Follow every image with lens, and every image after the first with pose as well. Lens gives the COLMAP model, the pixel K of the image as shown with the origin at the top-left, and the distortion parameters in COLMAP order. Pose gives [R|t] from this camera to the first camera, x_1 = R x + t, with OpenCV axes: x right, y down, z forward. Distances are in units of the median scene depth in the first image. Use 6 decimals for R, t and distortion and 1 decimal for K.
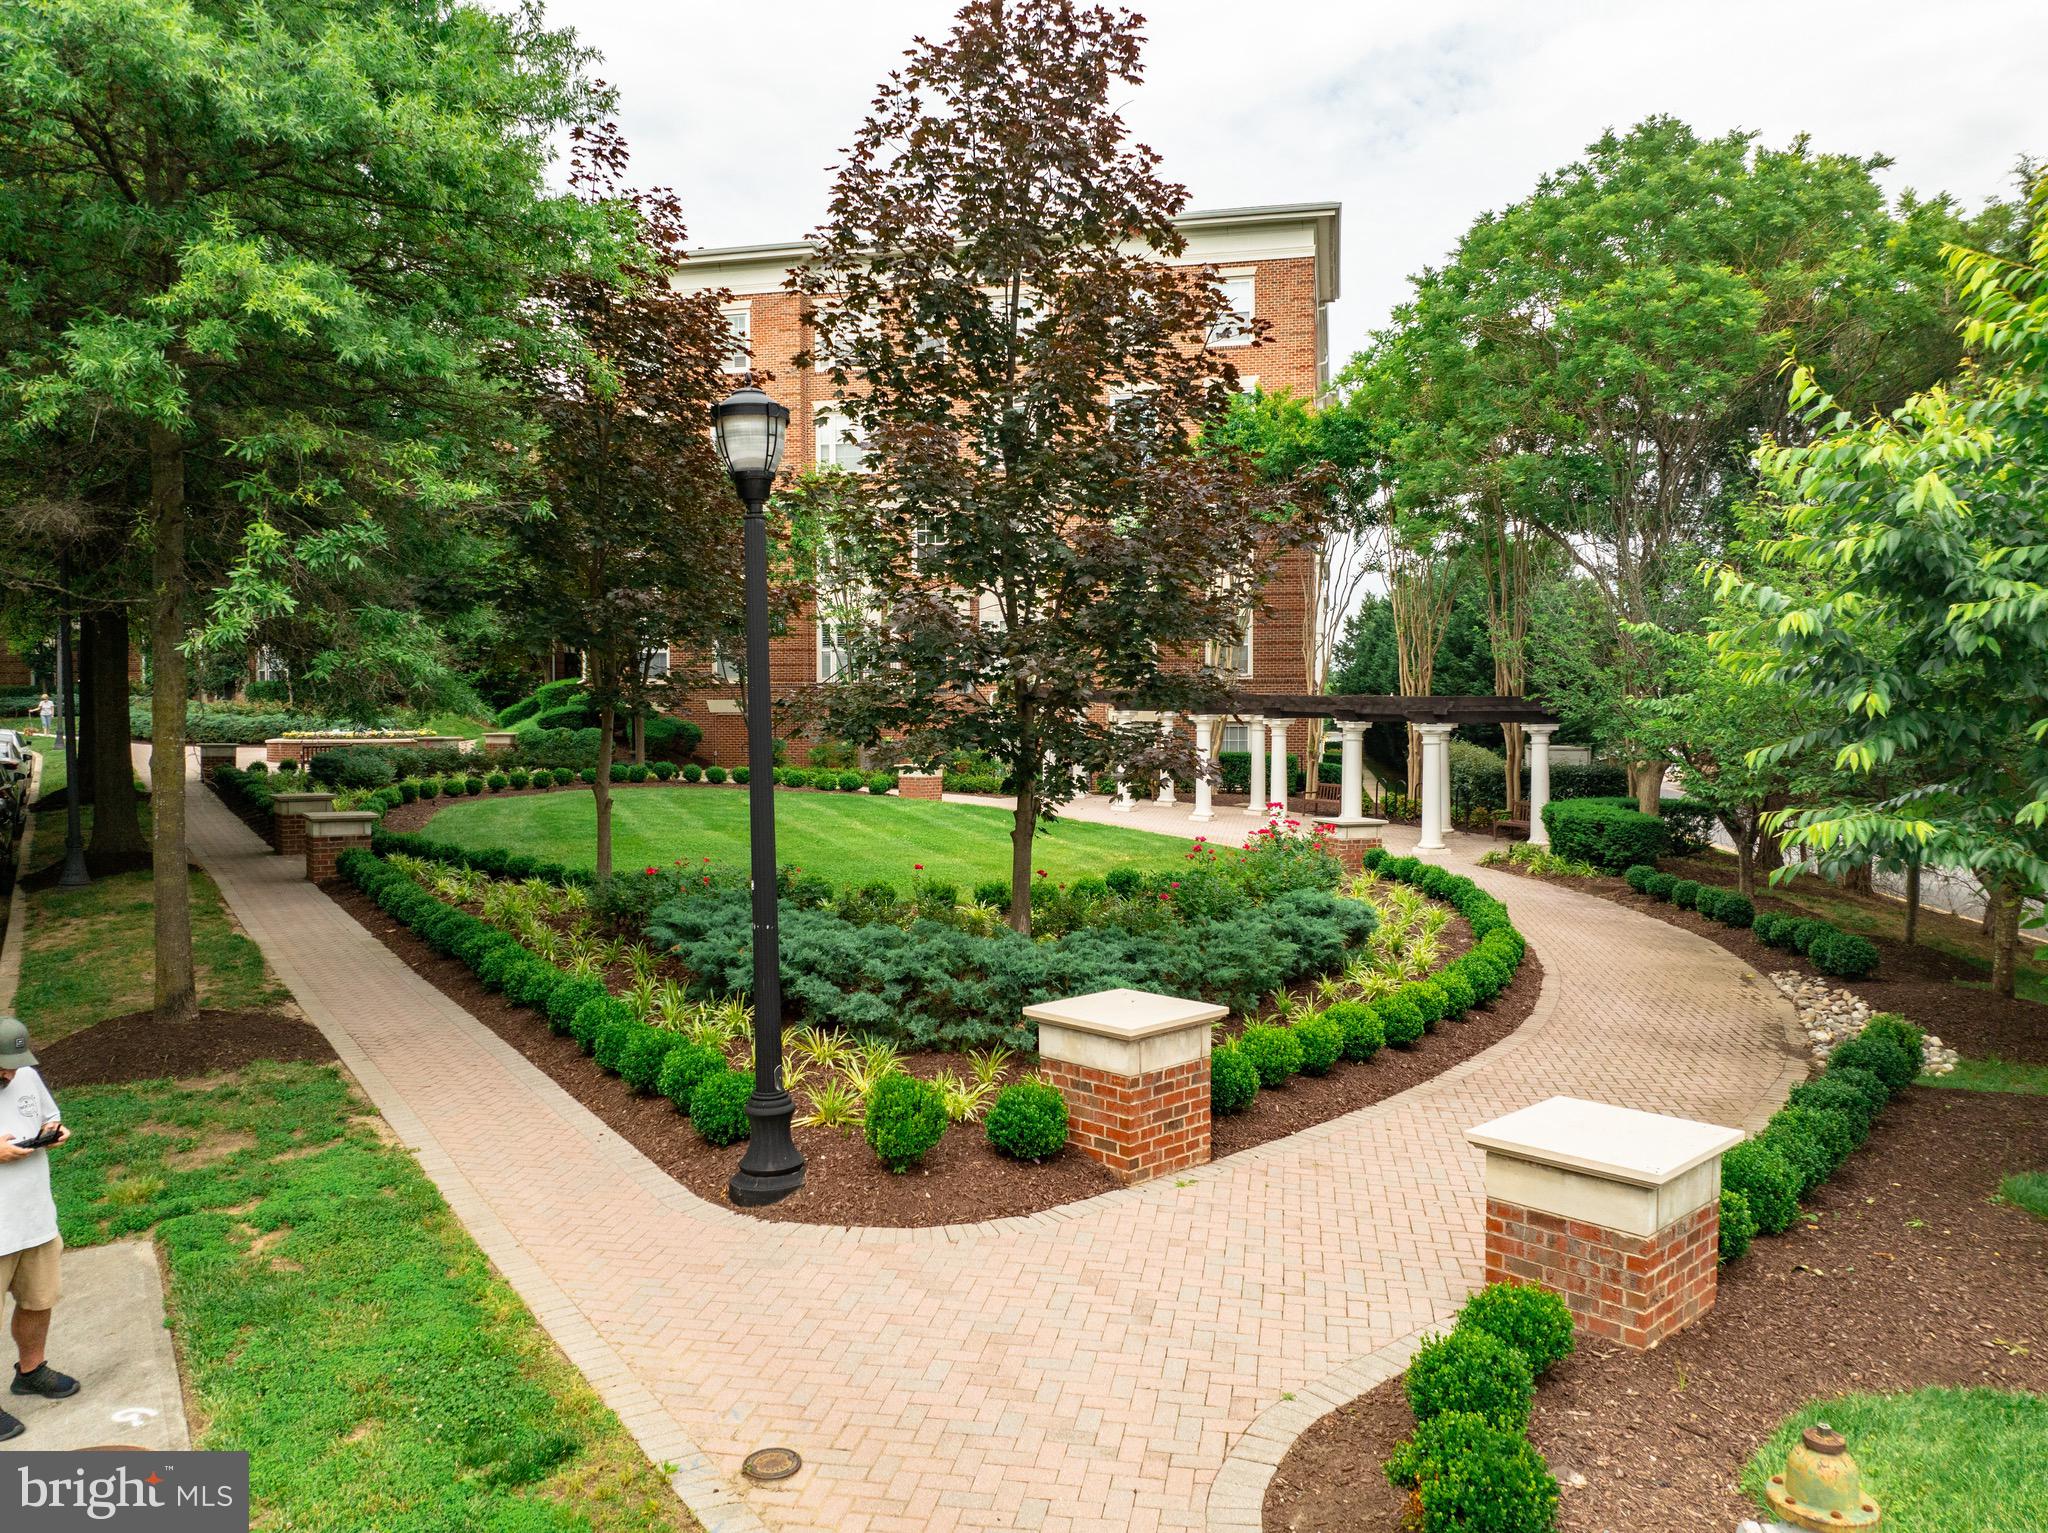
lens RADIAL K [[1446.8, 0, 1026.3], [0, 1446.8, 775.2], [0, 0, 1]] dist [-0.045320, 0.018747]
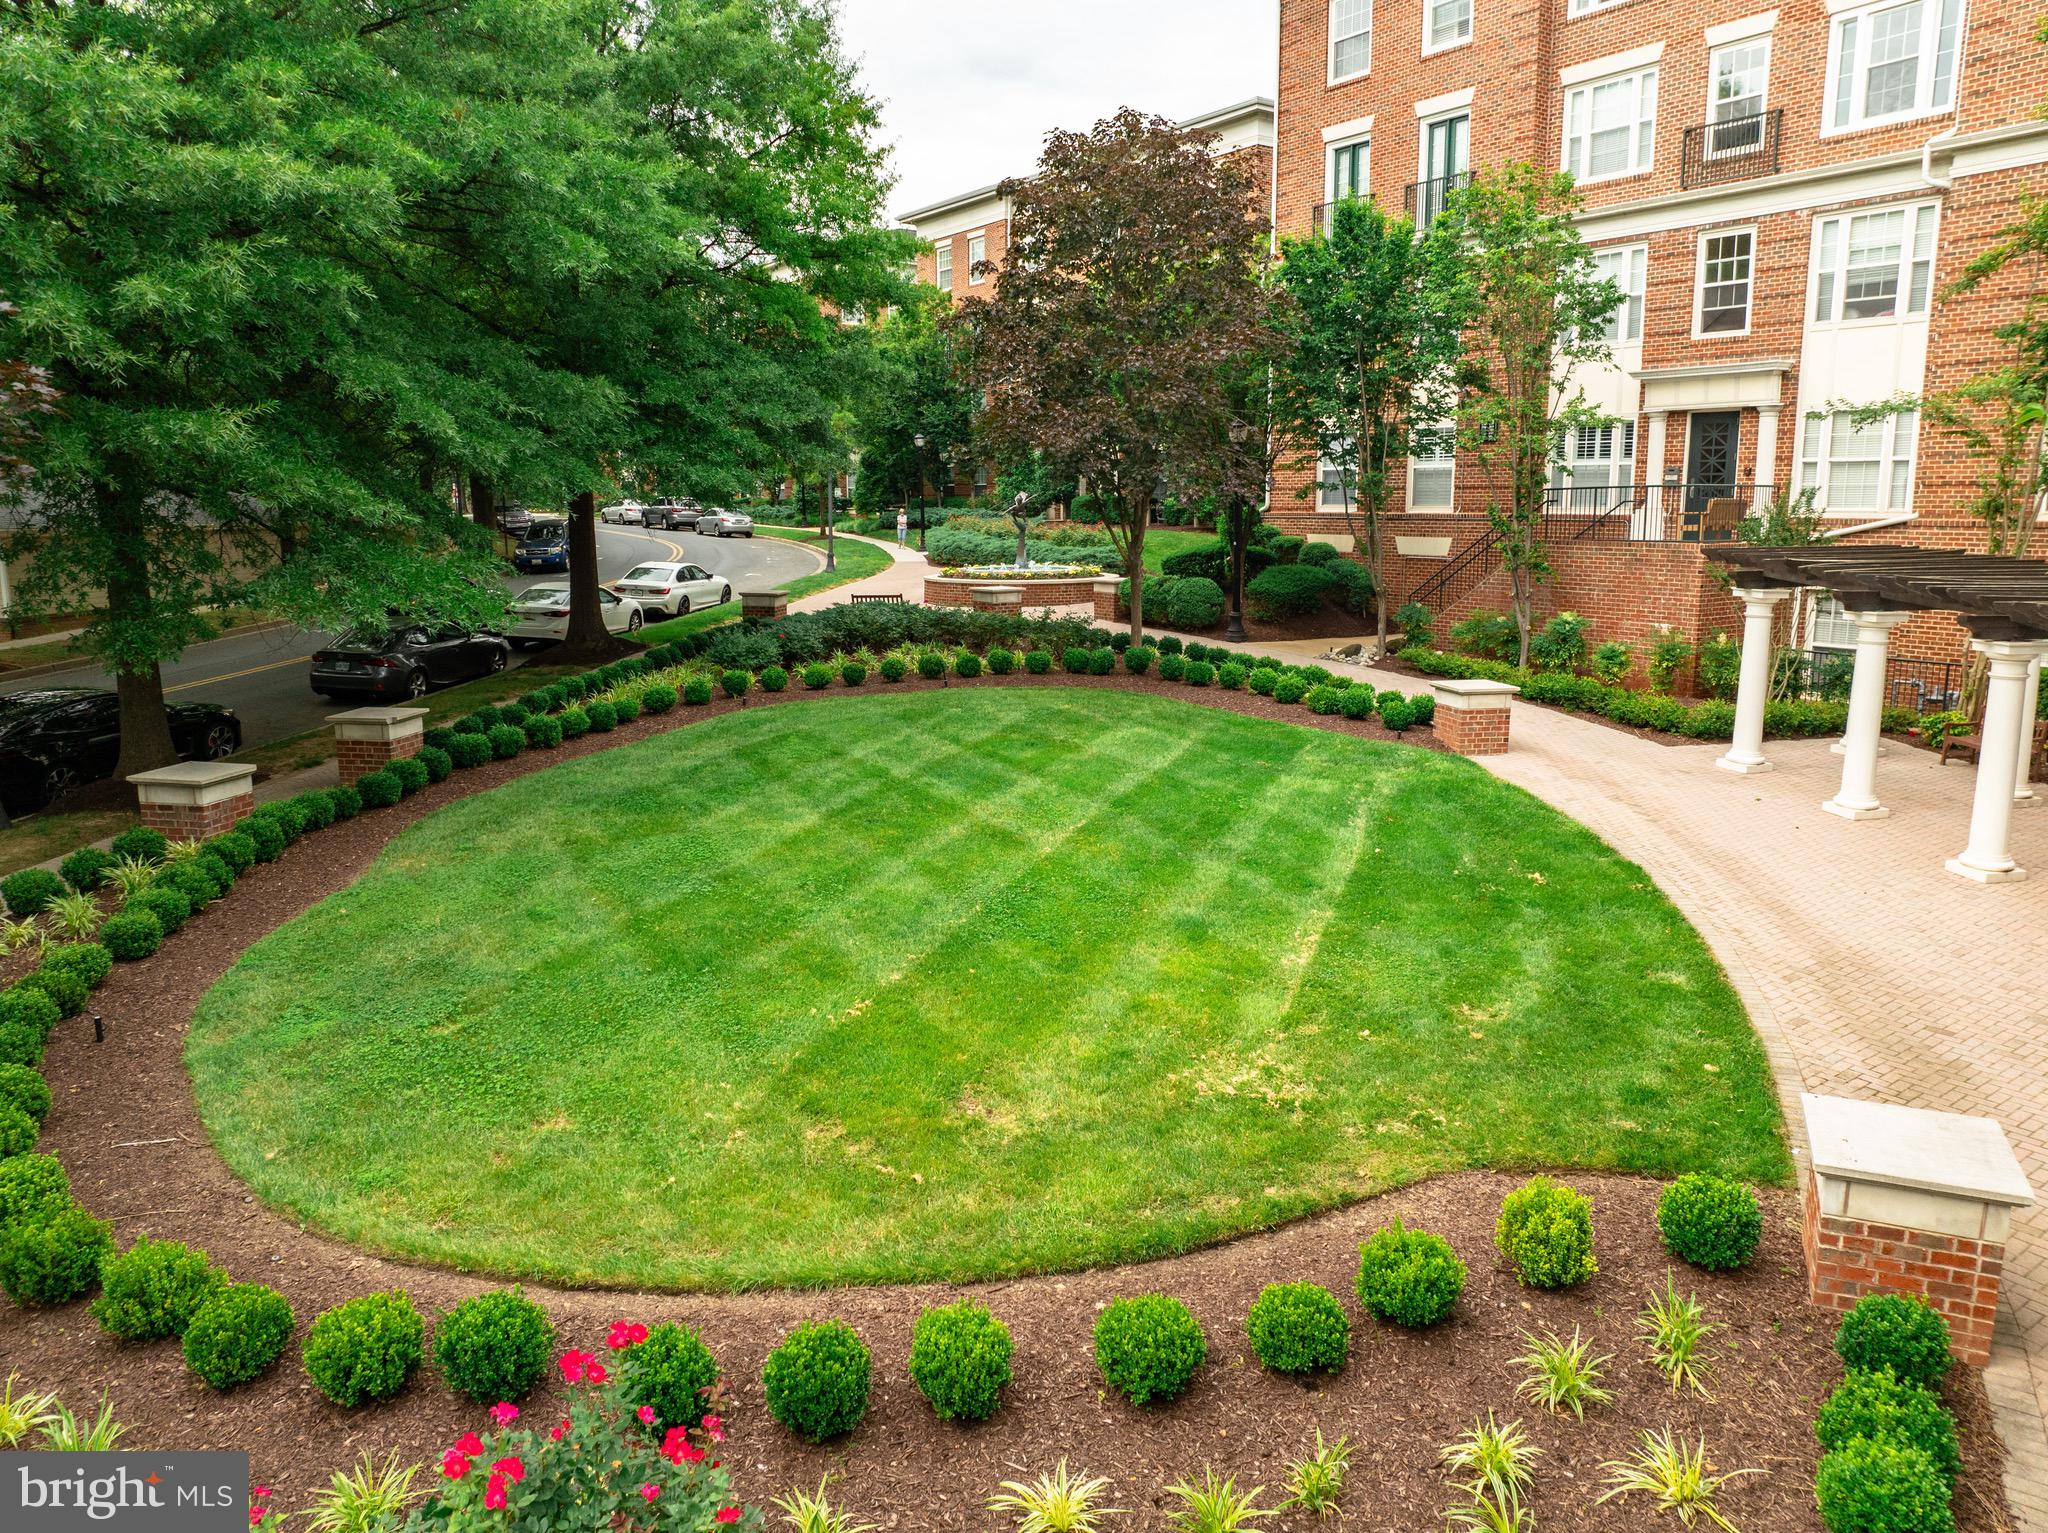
lens RADIAL K [[1446.8, 0, 1025.9], [0, 1446.8, 771.3], [0, 0, 1]] dist [-0.045320, 0.018747]
pose [[0.721747, 0.125851, -0.680620, 0.530739], [-0.022306, 0.987049, 0.158858, -0.166664], [0.691798, -0.099473, 0.715207, 1.252109]]
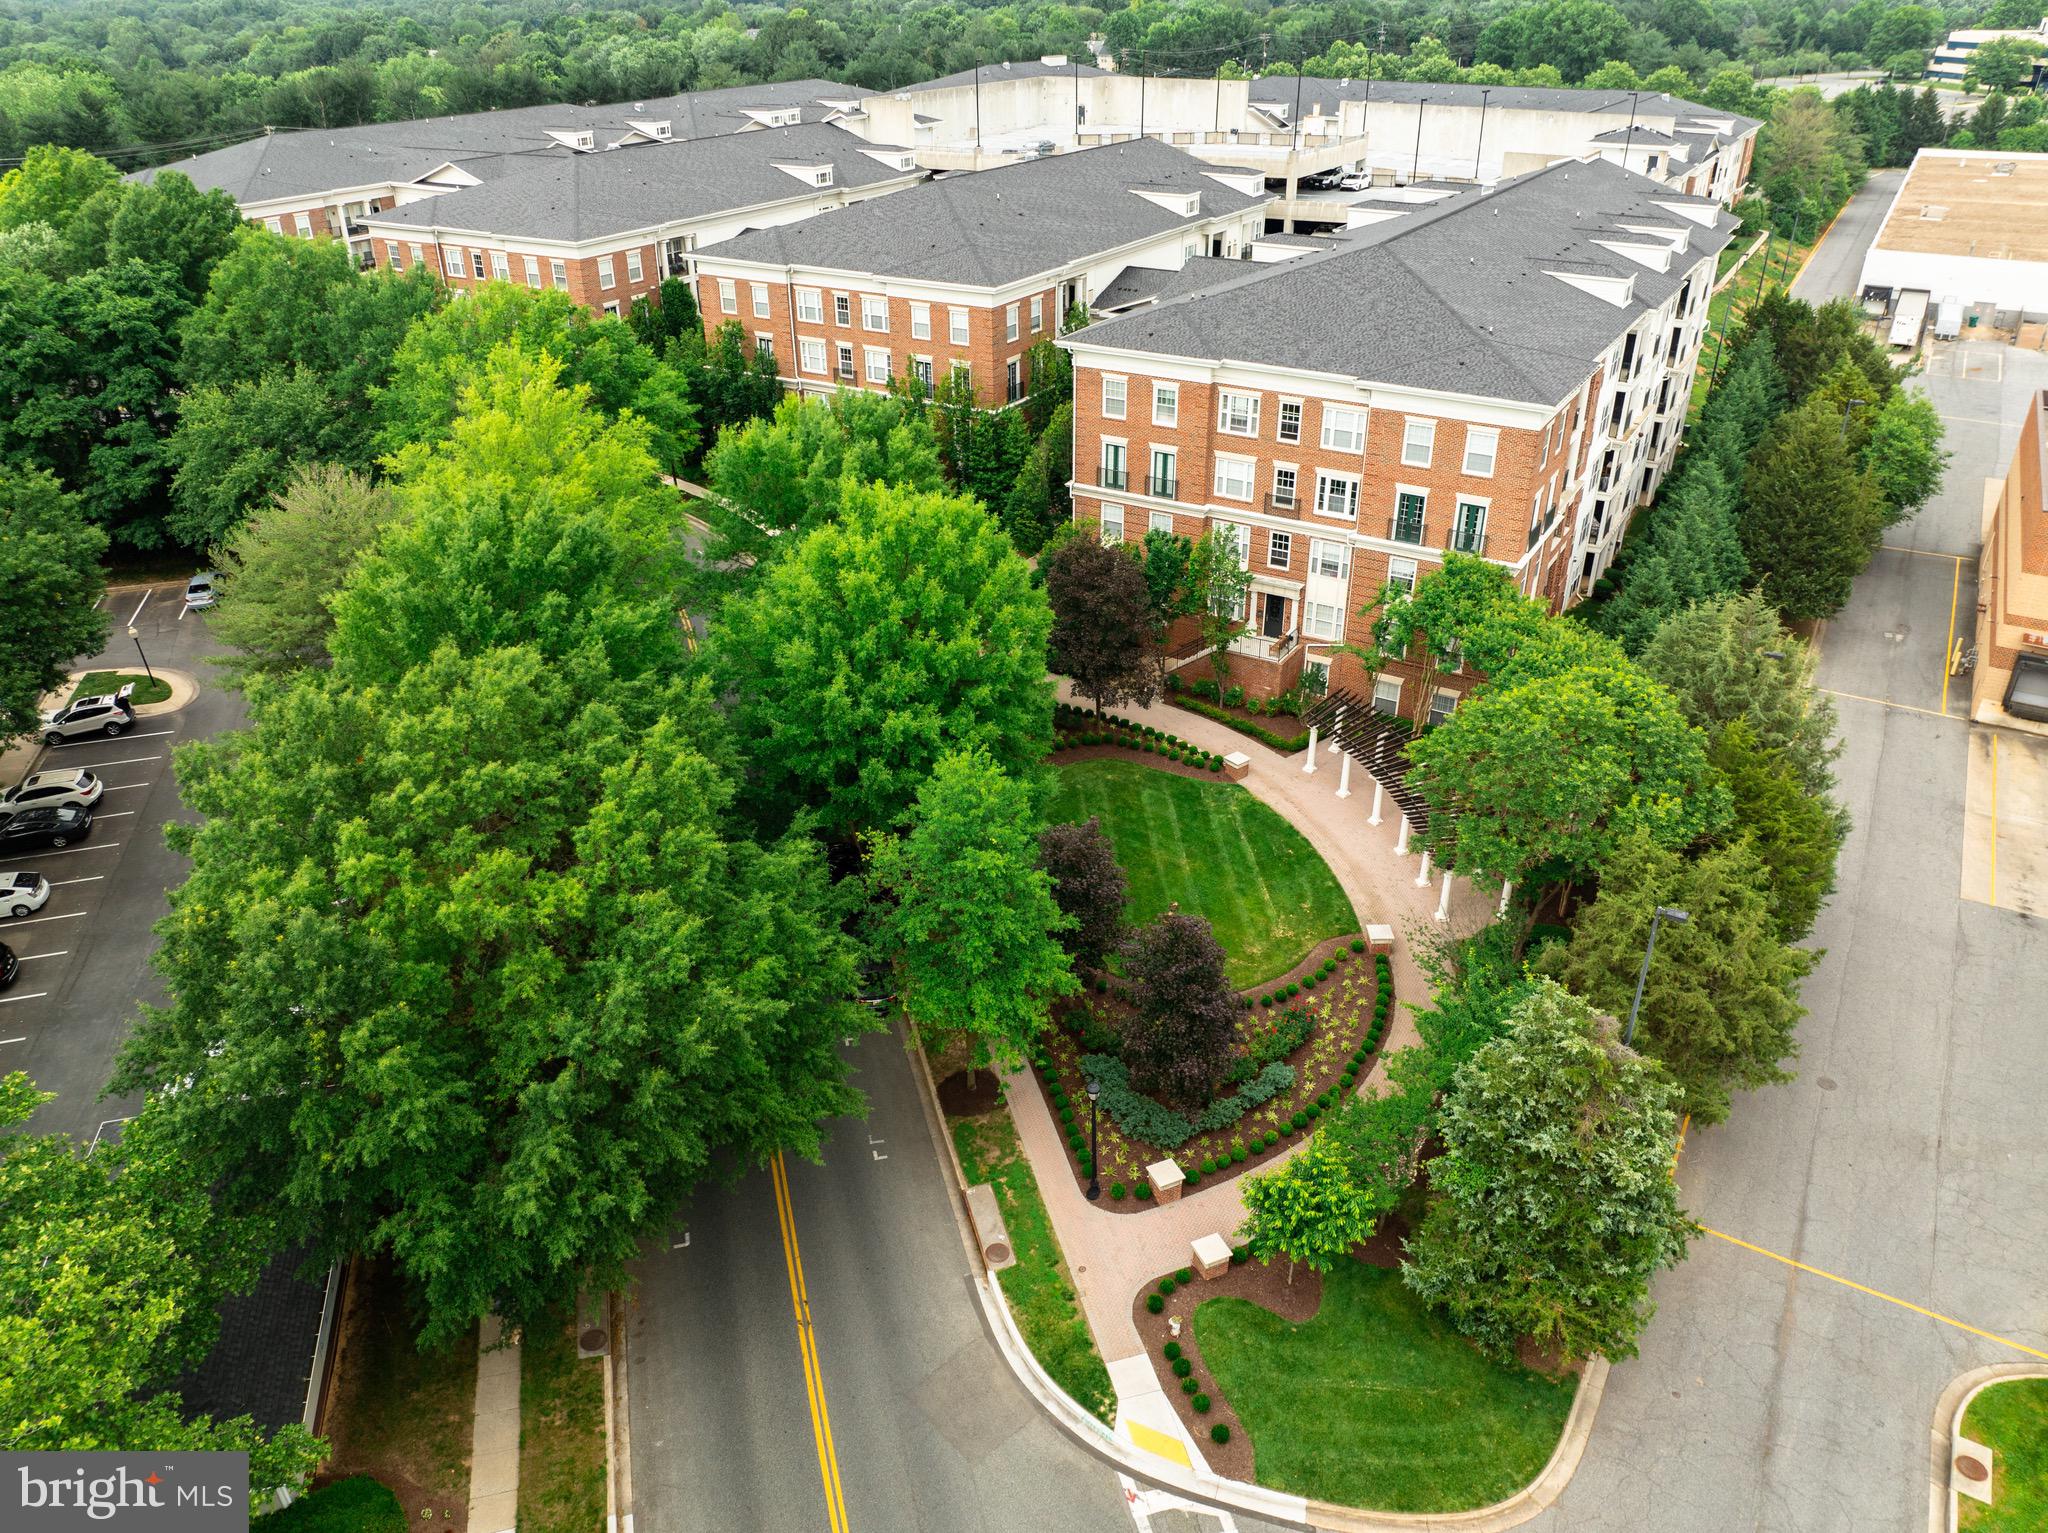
lens RADIAL K [[1446.8, 0, 1025.9], [0, 1446.8, 772.8], [0, 0, 1]] dist [-0.045320, 0.018747]
pose [[0.944870, 0.154475, -0.288719, 0.592161], [-0.005772, 0.889449, 0.456999, -2.363852], [0.327396, -0.430138, 0.841305, -1.949796]]
